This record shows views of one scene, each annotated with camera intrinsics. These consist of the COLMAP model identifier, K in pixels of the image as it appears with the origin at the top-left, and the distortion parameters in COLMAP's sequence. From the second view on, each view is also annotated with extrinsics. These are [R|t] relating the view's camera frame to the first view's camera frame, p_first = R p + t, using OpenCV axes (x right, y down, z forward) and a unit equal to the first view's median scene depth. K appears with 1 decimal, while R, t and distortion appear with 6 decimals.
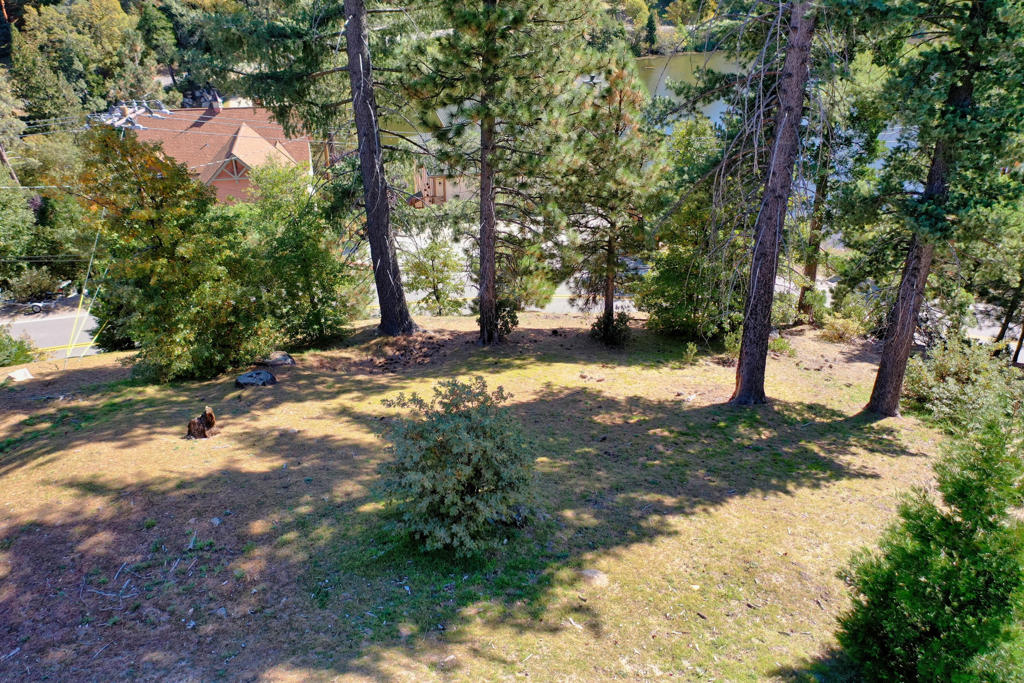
lens RADIAL K [[812.9, 0, 512.0], [0, 812.9, 341.5], [0, 0, 1]] dist [-0.002837, -0.008051]
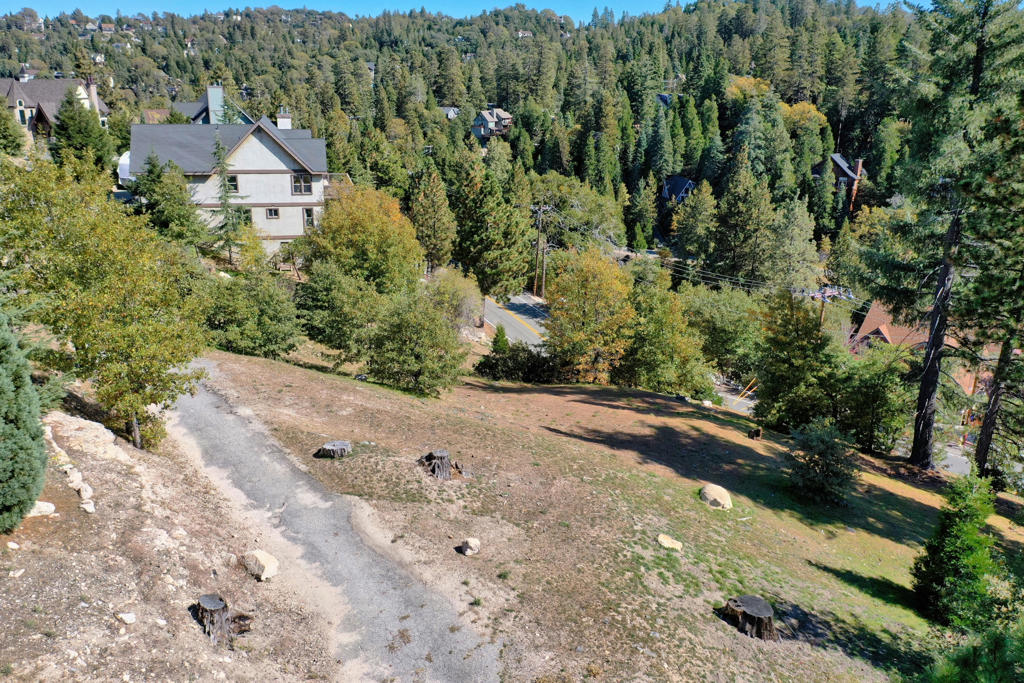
lens RADIAL K [[812.9, 0, 512.0], [0, 812.9, 341.5], [0, 0, 1]] dist [-0.002837, -0.008051]
pose [[0.581383, 0.259965, -0.770981, 0.588223], [-0.421819, 0.906596, -0.012394, 0.132596], [0.695746, 0.332420, 0.636737, -0.606987]]
